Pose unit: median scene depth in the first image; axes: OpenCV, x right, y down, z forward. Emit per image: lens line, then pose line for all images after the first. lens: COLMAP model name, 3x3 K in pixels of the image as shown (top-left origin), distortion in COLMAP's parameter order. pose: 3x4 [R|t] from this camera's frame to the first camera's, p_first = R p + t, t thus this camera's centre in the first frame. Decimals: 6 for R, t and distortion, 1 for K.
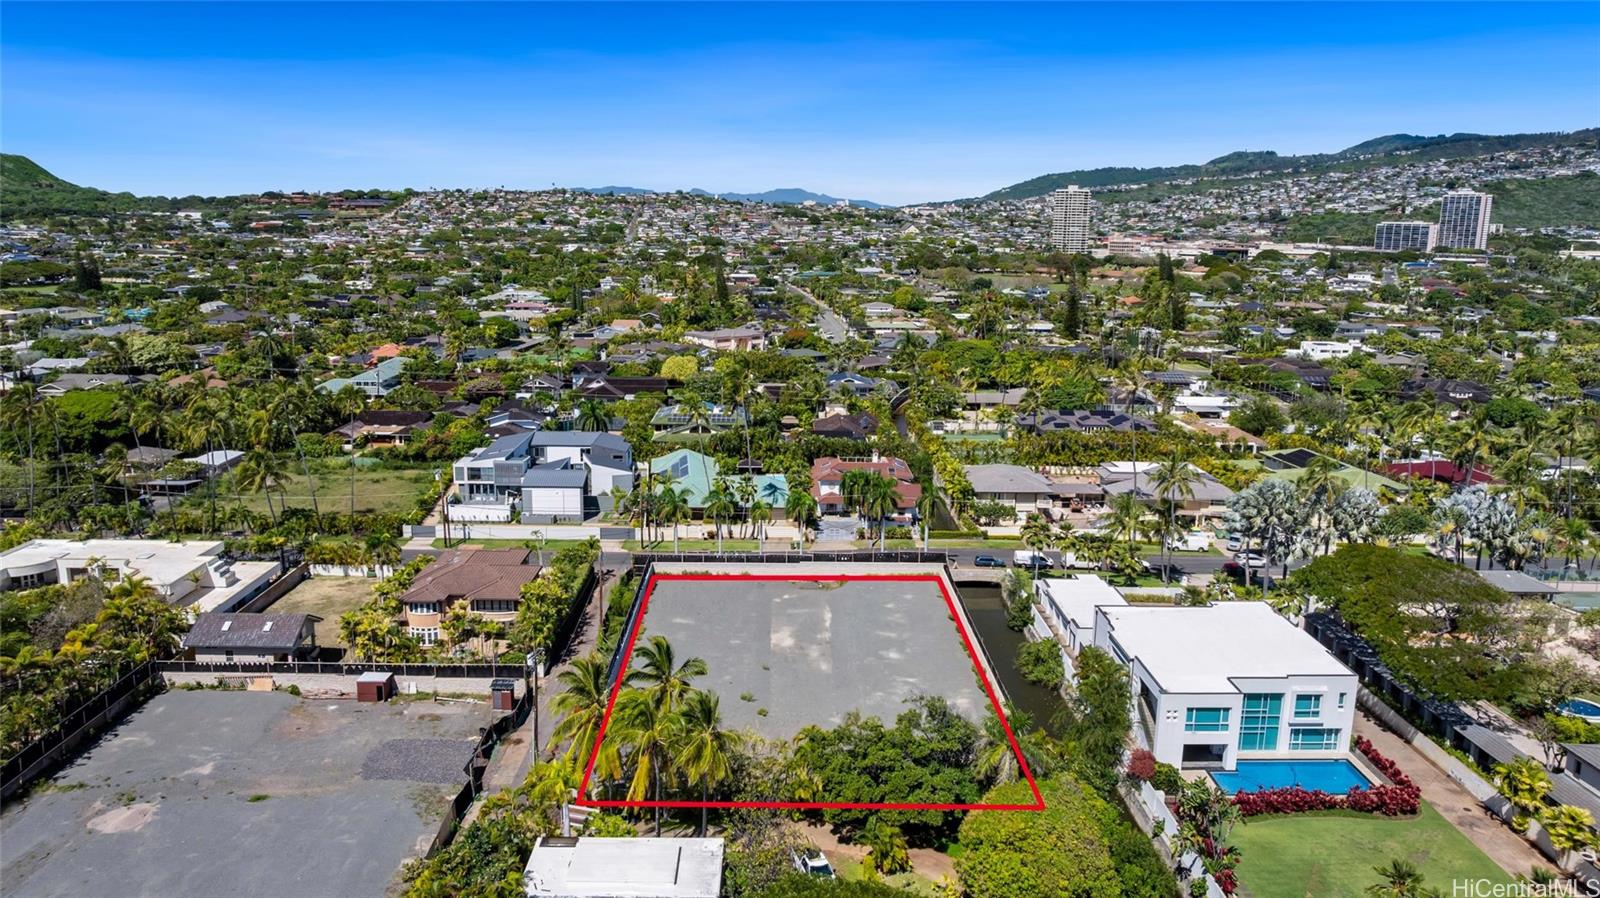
lens RADIAL K [[1117.7, 0, 800.0], [0, 1117.7, 449.0], [0, 0, 1]] dist [-0.046920, 0.038582]
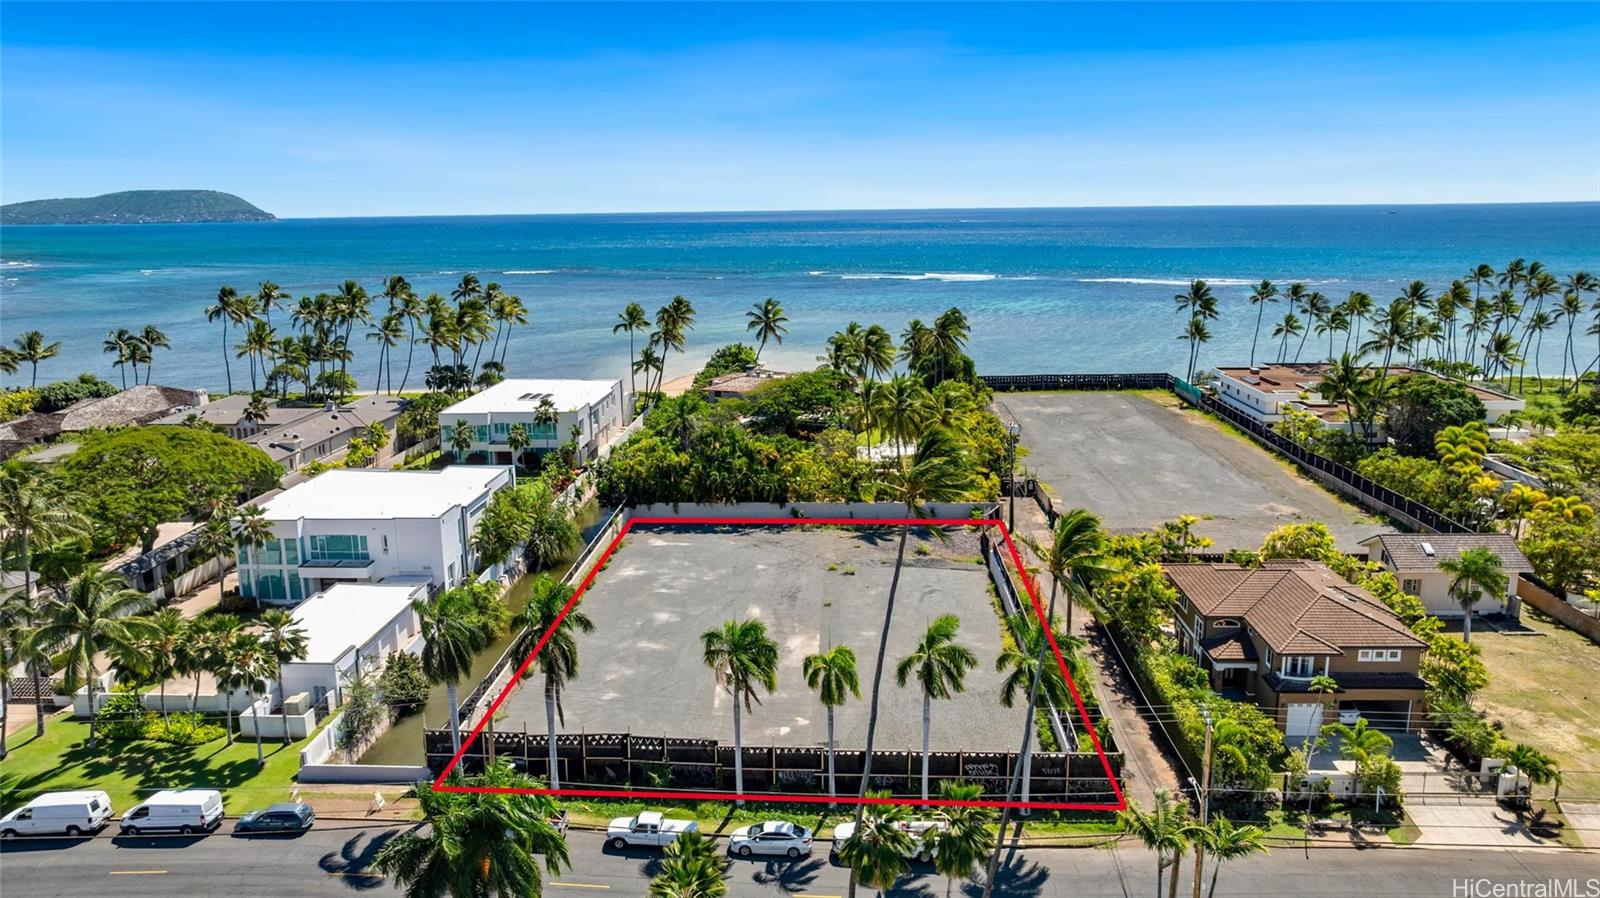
lens RADIAL K [[1117.7, 0, 800.0], [0, 1117.7, 449.0], [0, 0, 1]] dist [-0.046920, 0.038582]
pose [[-0.997908, -0.016669, 0.062462, -0.003812], [0.010408, 0.912158, 0.409707, -0.015627], [-0.063805, 0.409500, -0.910076, 0.103521]]
